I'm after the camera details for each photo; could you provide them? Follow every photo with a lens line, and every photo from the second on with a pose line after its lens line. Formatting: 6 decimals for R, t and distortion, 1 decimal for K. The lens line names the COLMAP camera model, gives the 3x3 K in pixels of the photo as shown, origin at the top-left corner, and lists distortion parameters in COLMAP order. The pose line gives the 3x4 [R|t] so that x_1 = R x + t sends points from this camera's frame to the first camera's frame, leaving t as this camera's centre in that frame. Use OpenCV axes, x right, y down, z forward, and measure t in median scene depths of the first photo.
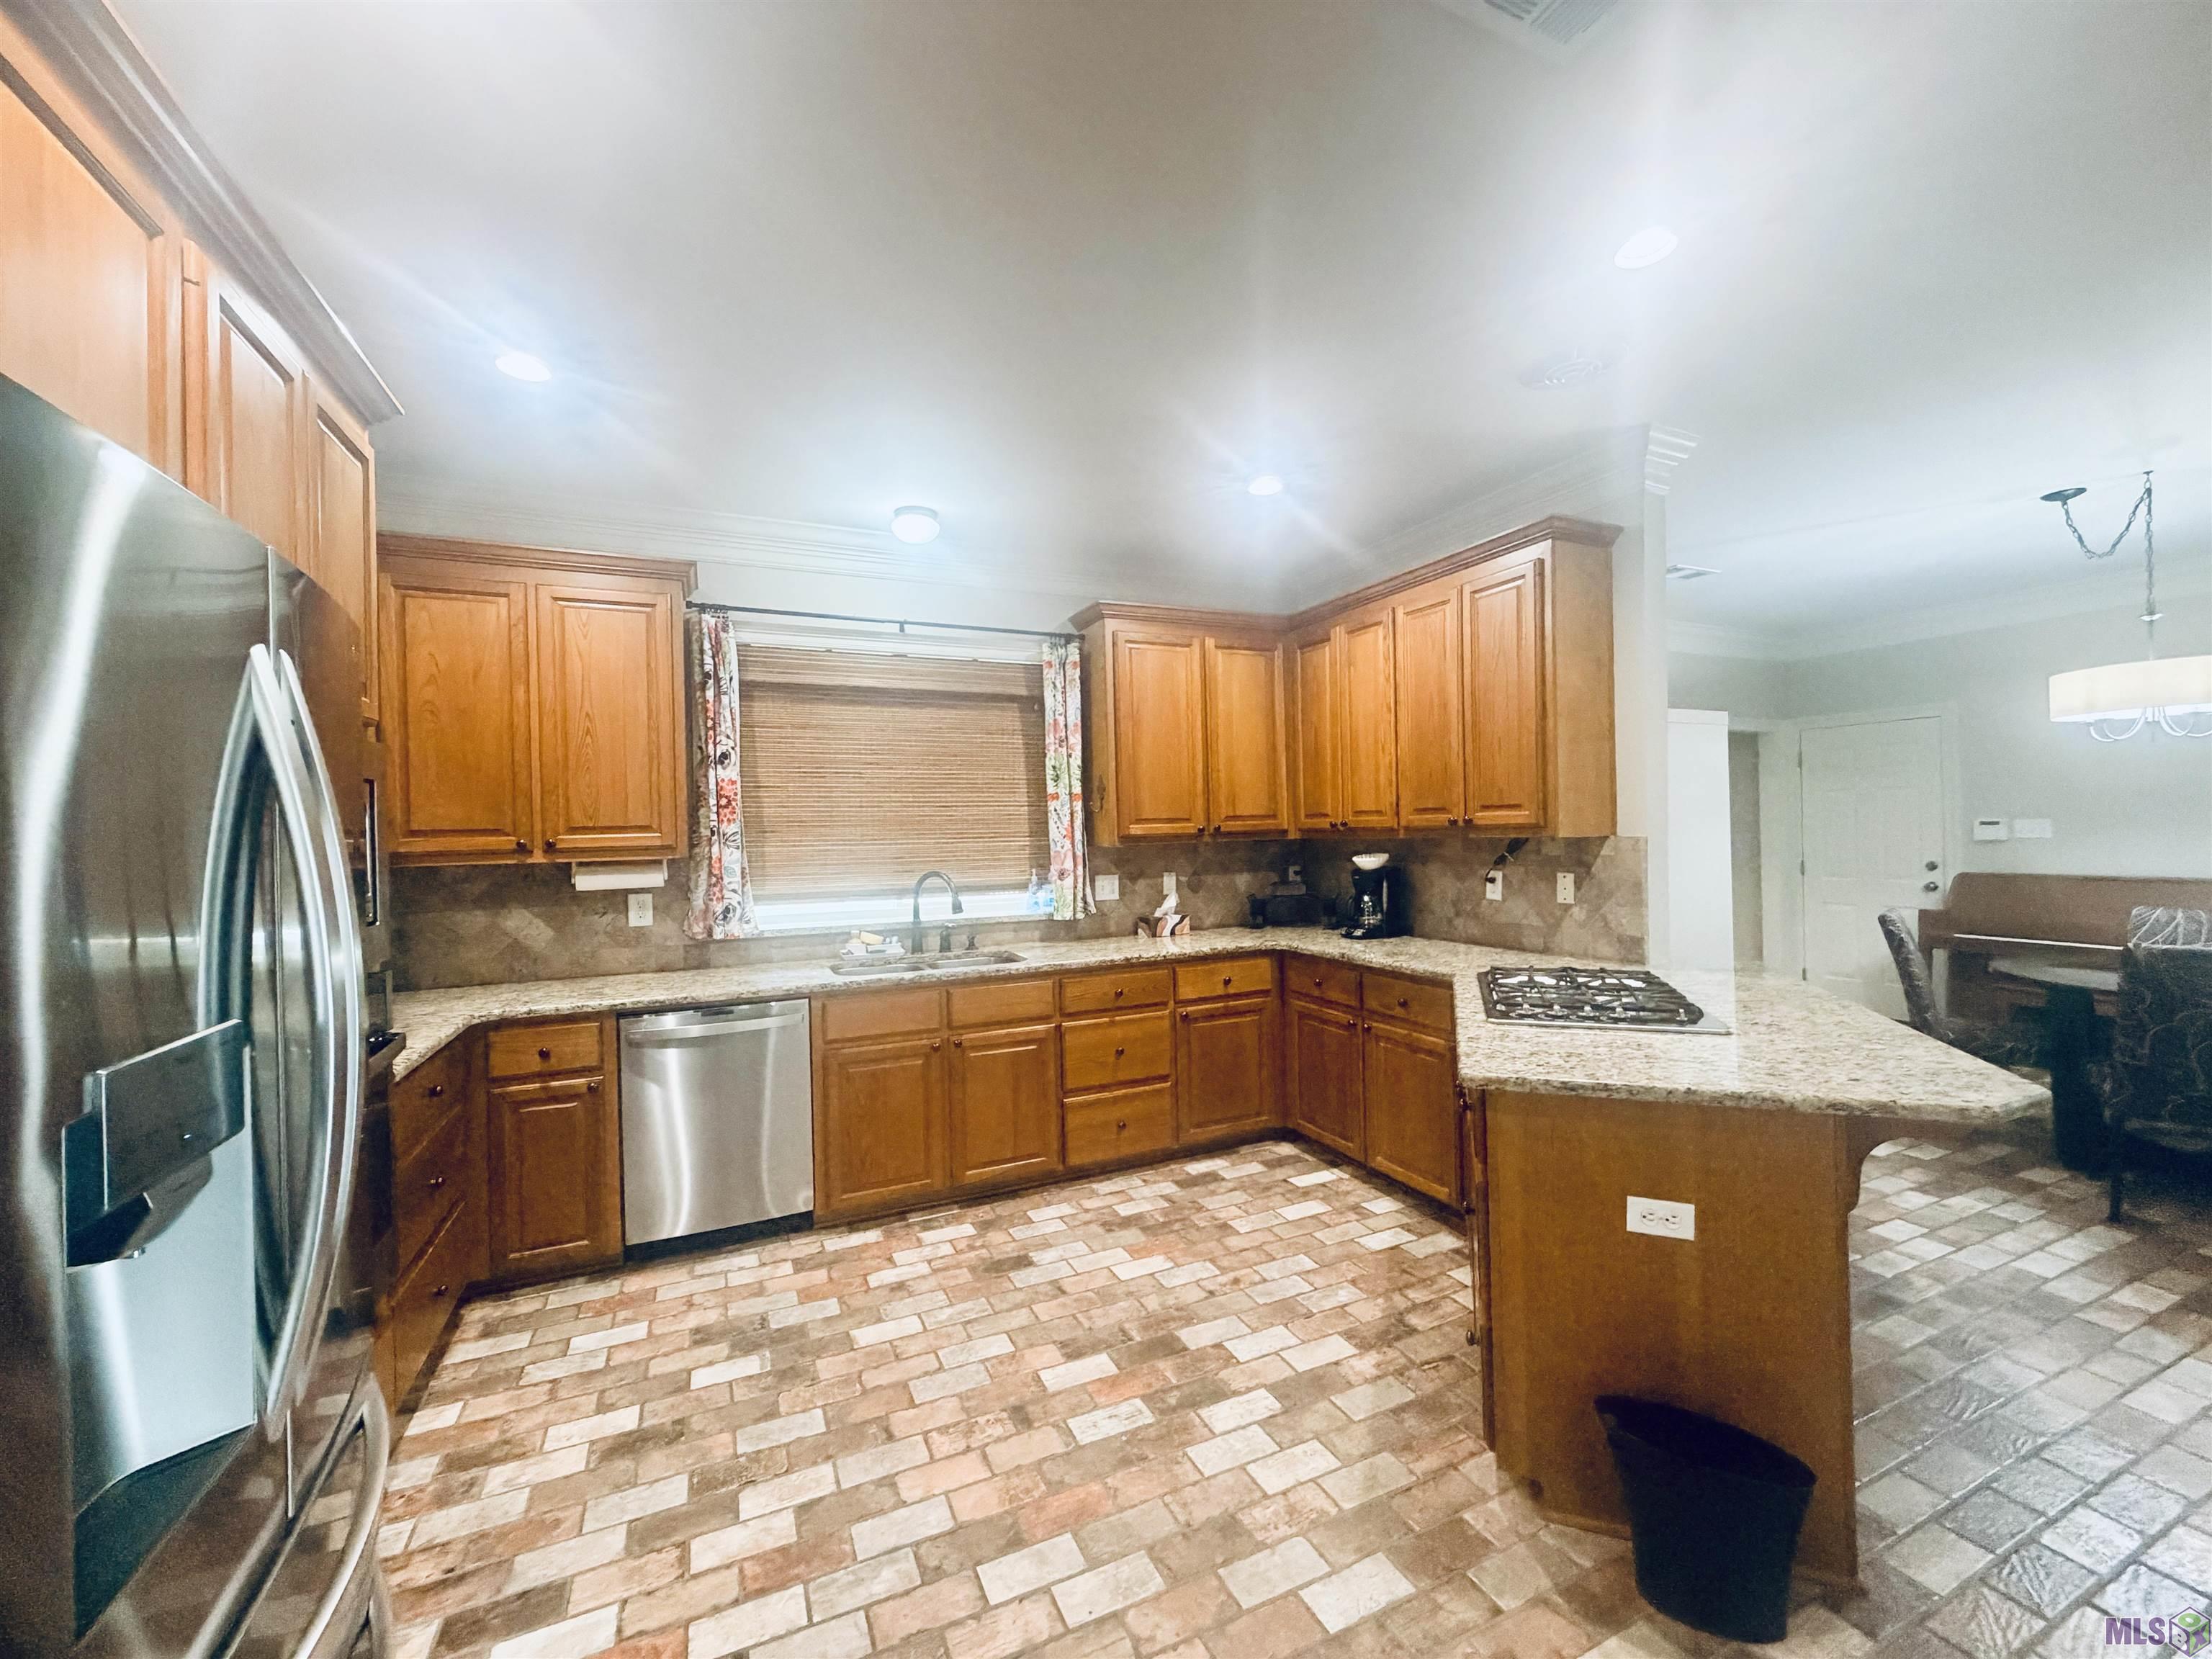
lens RADIAL K [[879.5, 0, 1106.0], [0, 879.5, 829.5], [0, 0, 1]] dist [0.000201, 0.000387]
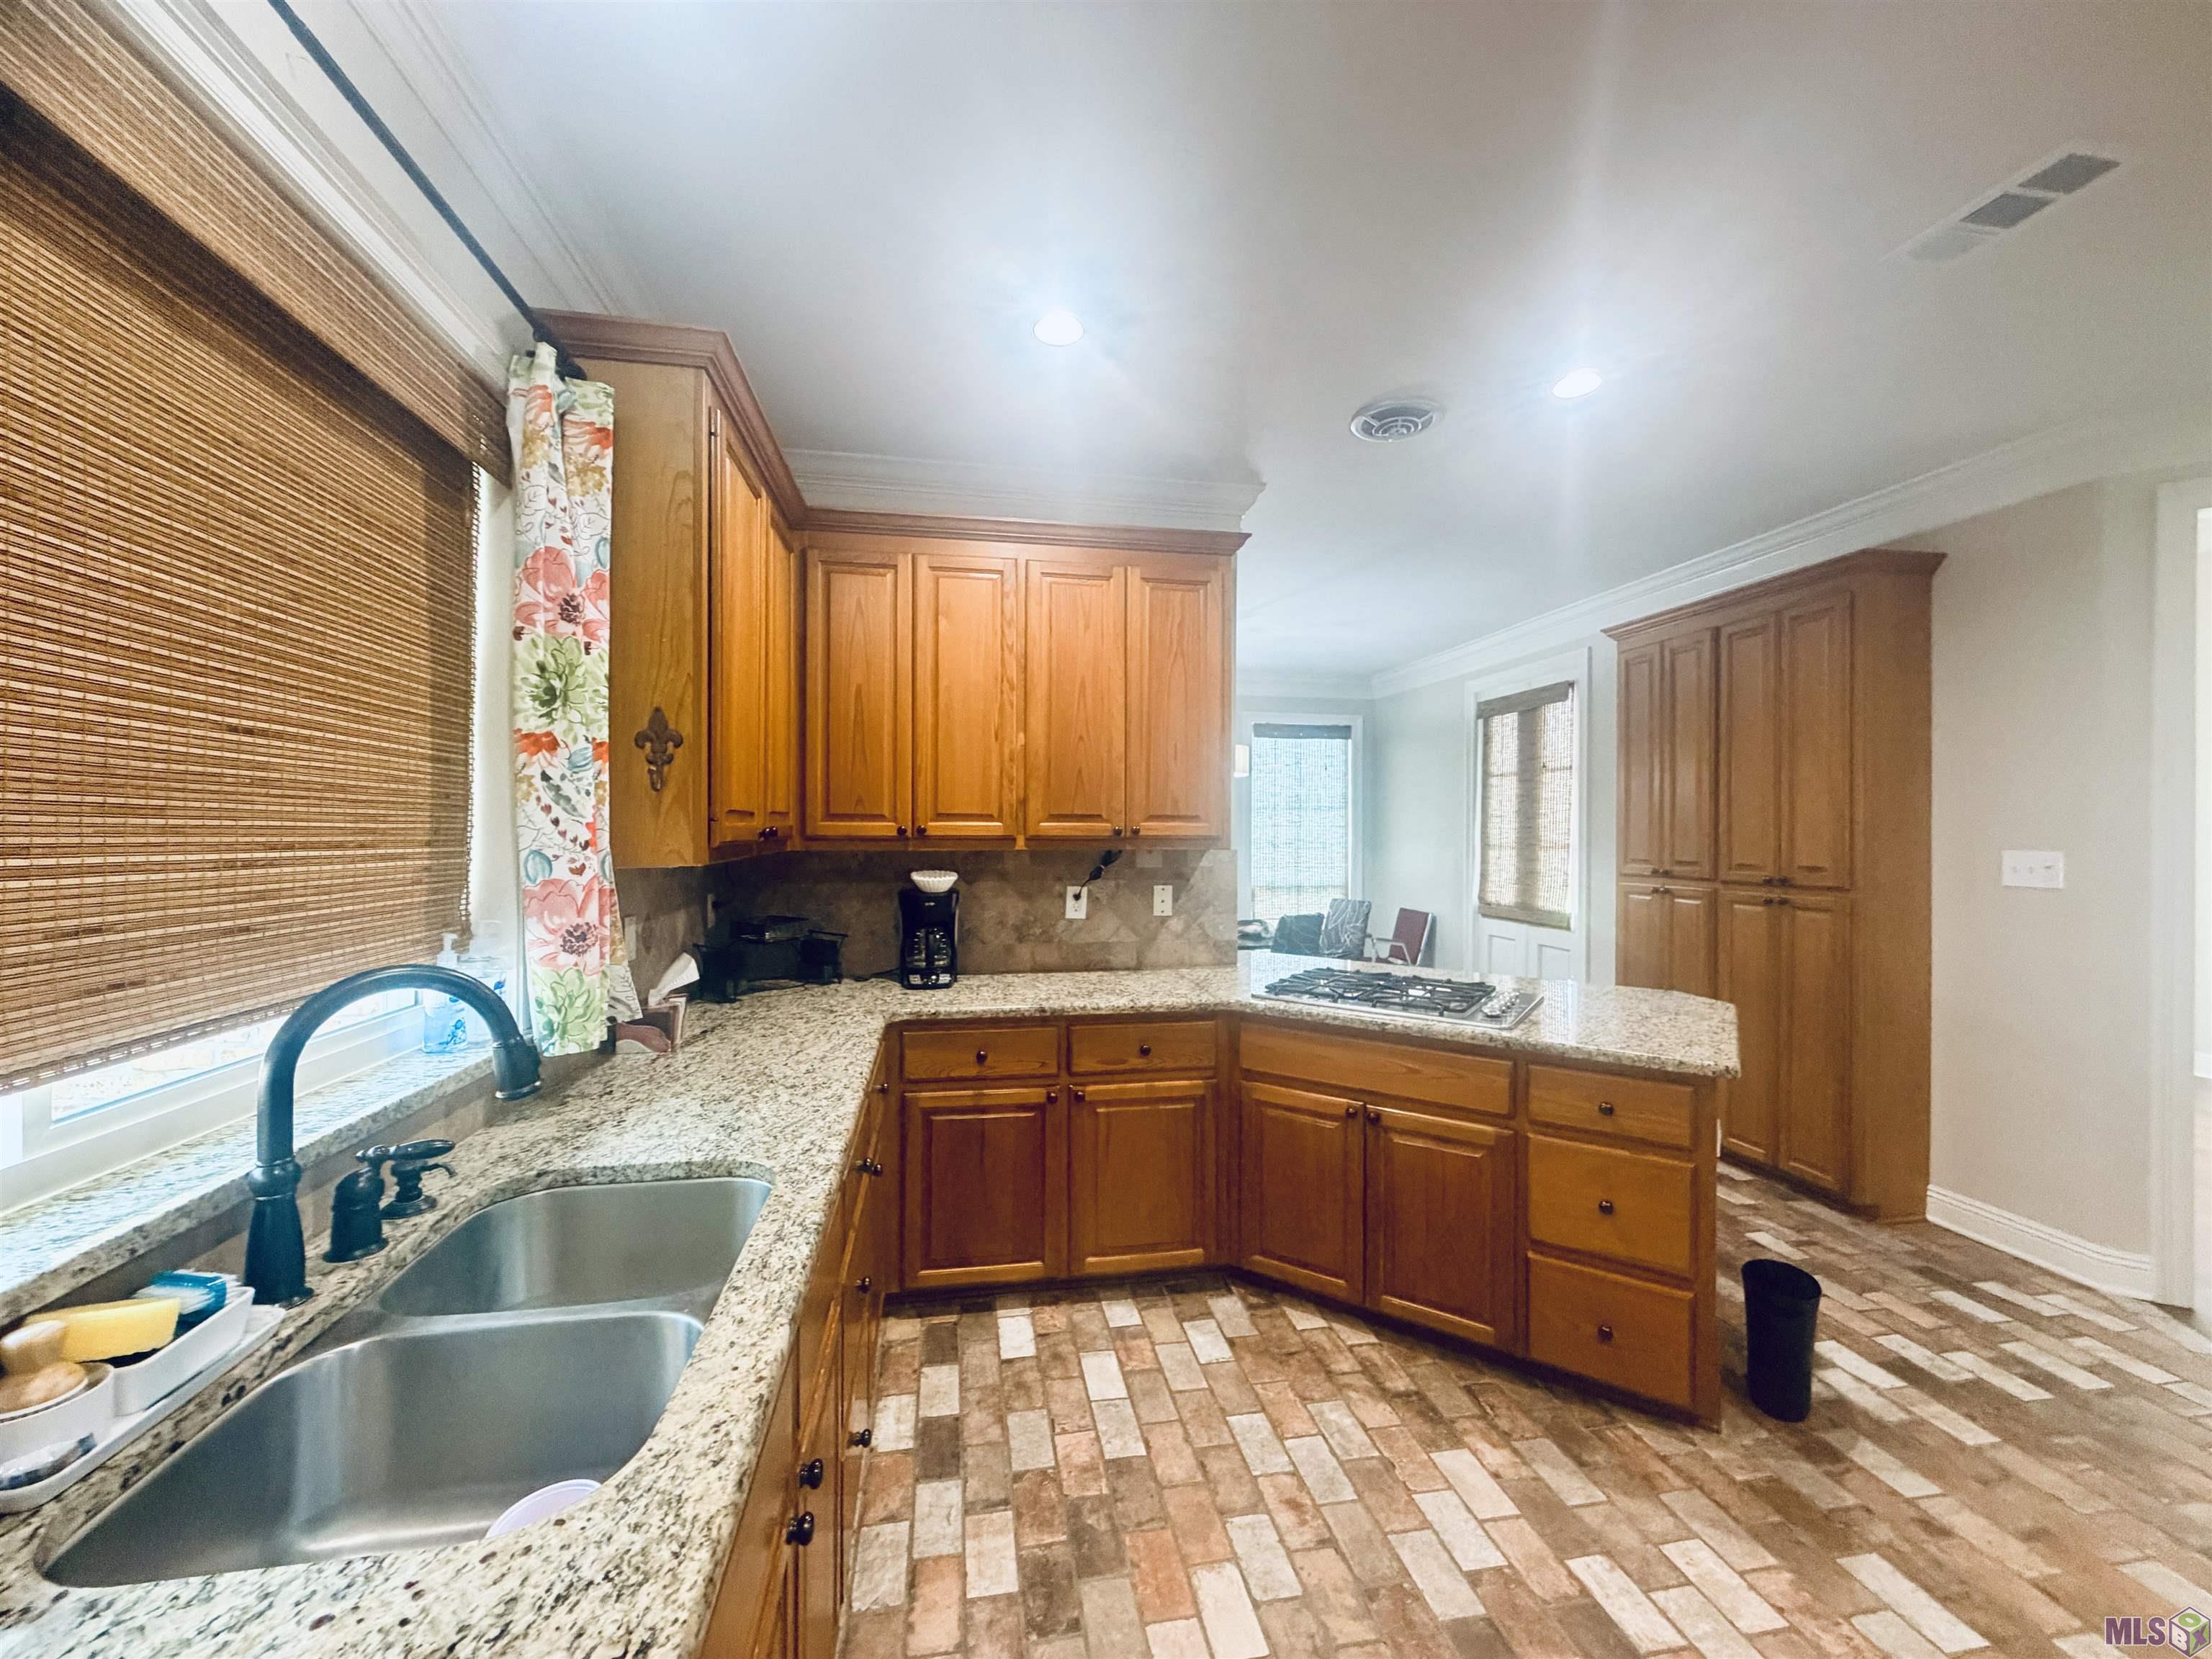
lens RADIAL K [[879.5, 0, 1106.0], [0, 879.5, 829.5], [0, 0, 1]] dist [0.000201, 0.000387]
pose [[0.247606, 0.024846, 0.968542, -0.497719], [-0.013312, 0.999664, -0.022241, 0.009449], [-0.968769, -0.007387, 0.247854, 0.871490]]
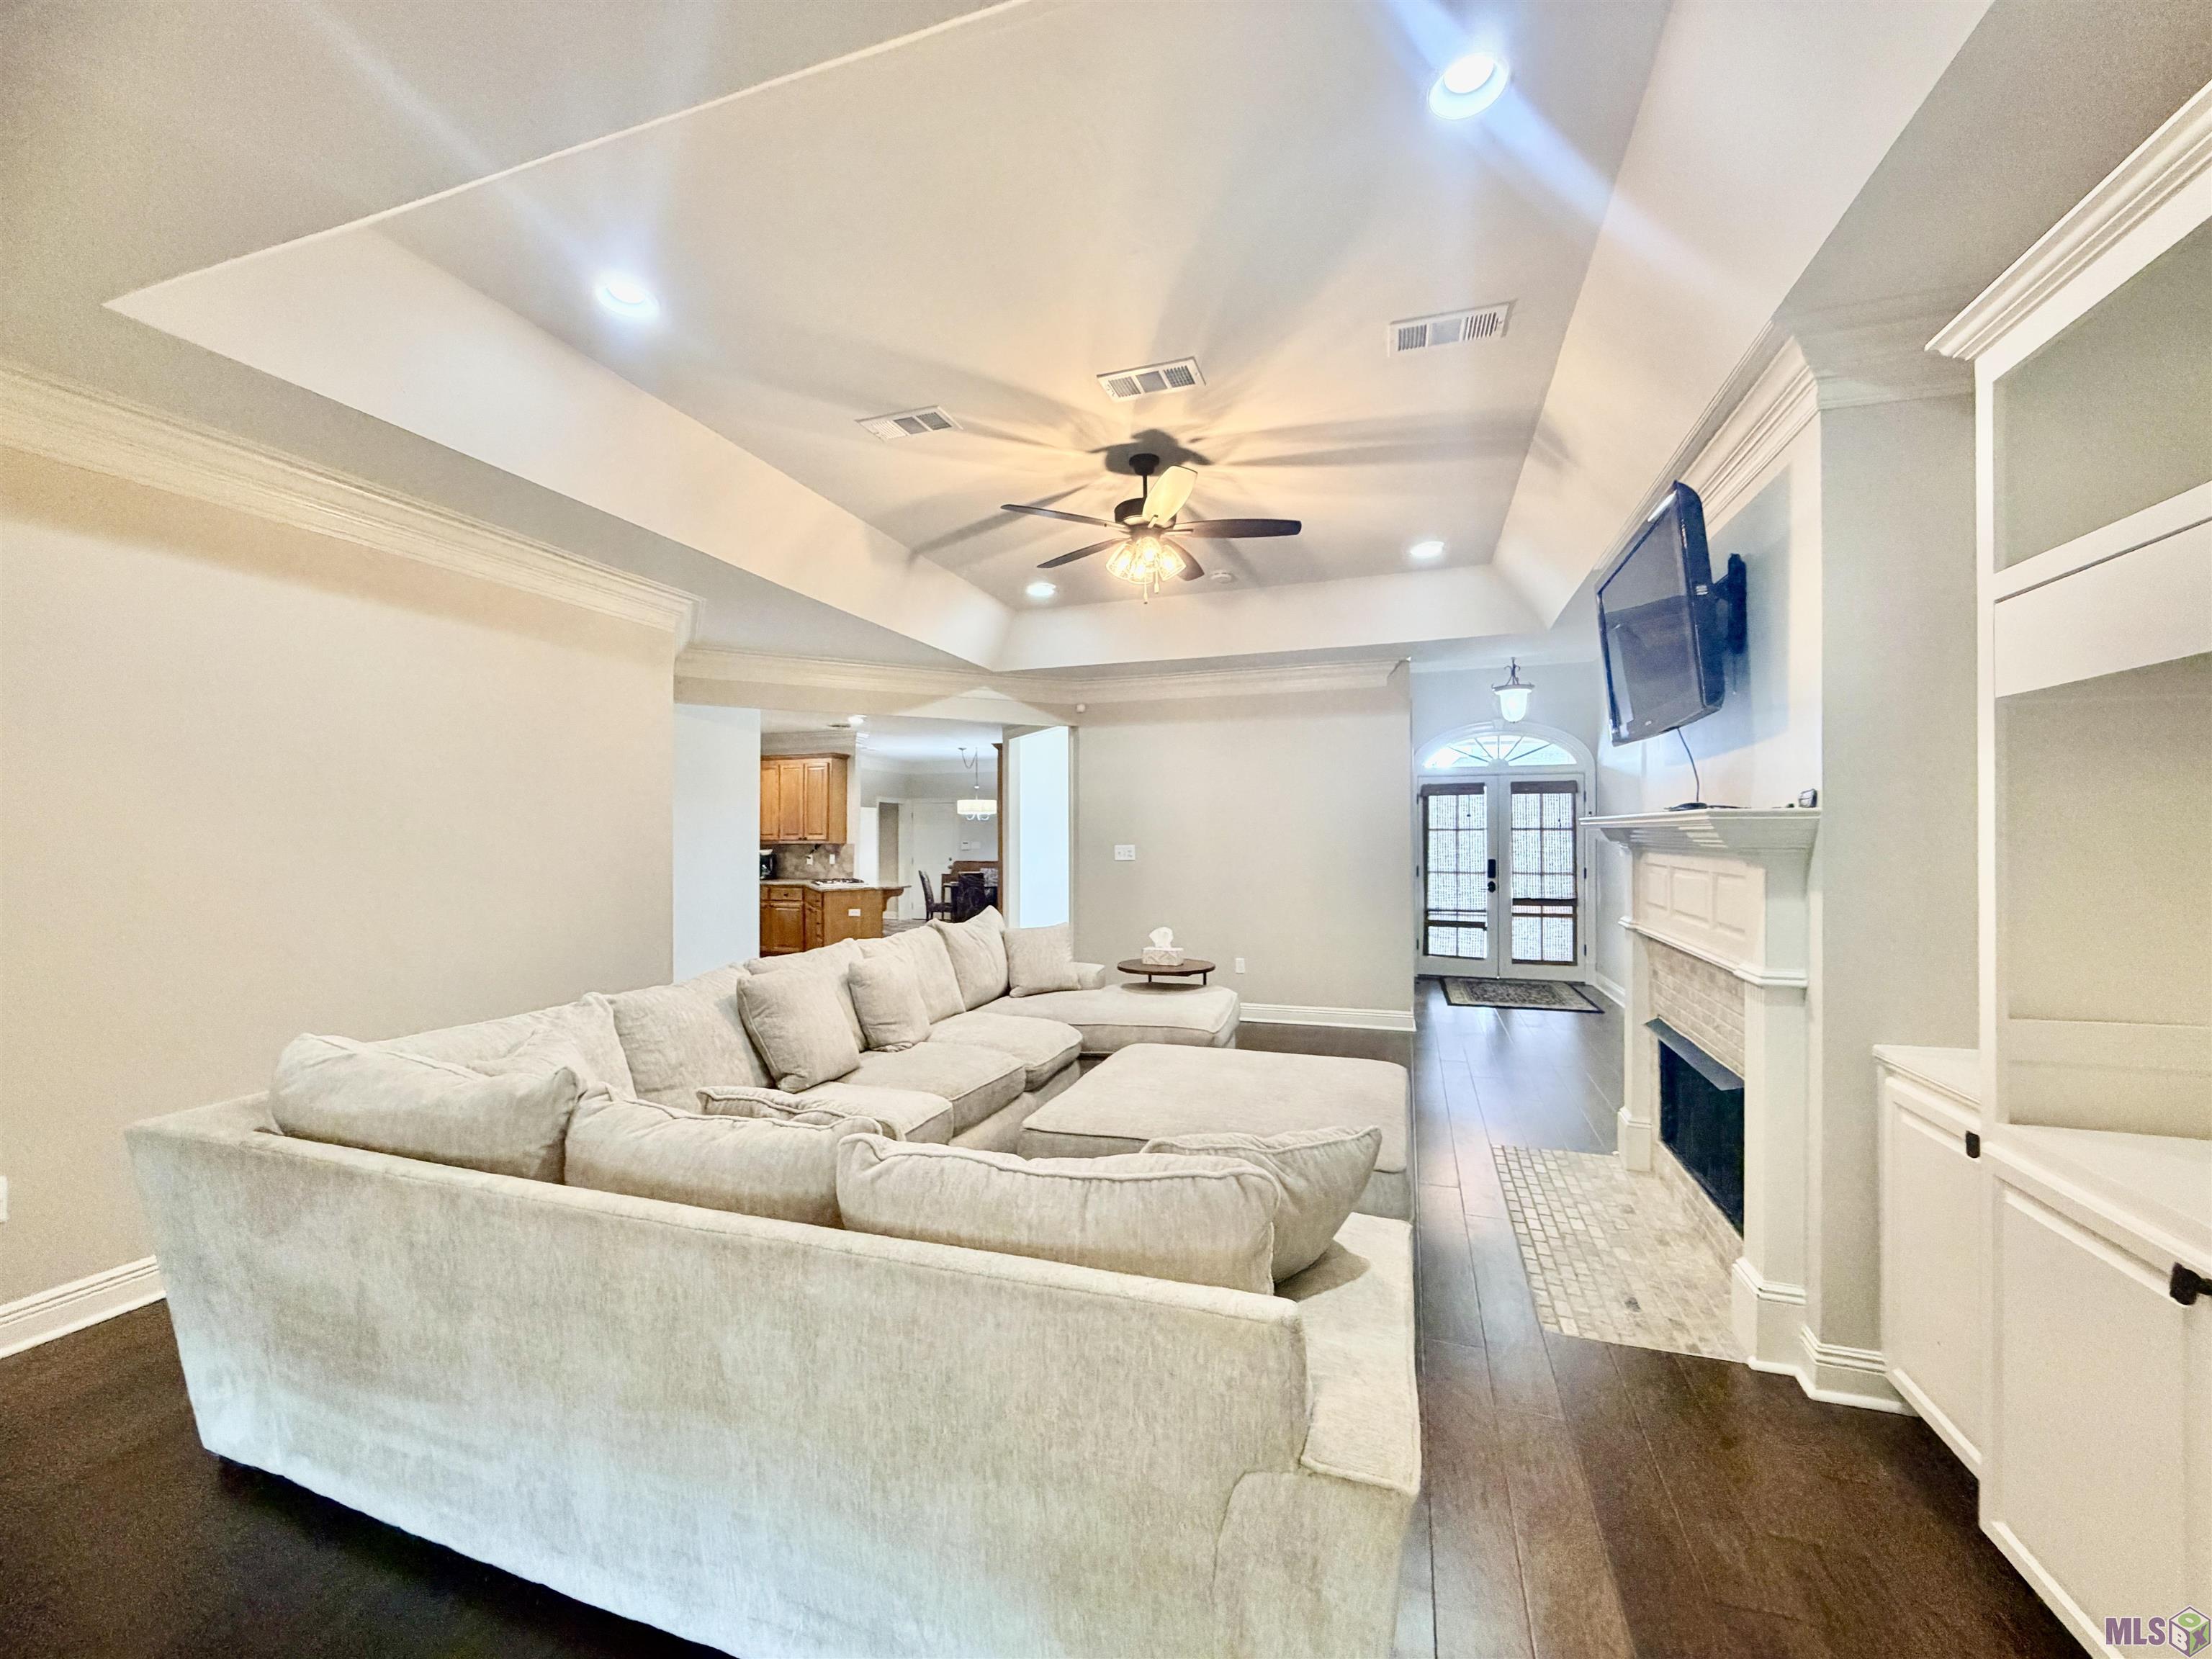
lens RADIAL K [[879.5, 0, 1106.0], [0, 879.5, 829.5], [0, 0, 1]] dist [0.000201, 0.000387]
pose [[0.678238, 0.032303, 0.734132, -1.297250], [-0.018297, 0.999466, -0.027074, 0.027127], [-0.734615, 0.004930, 0.678467, -2.143341]]
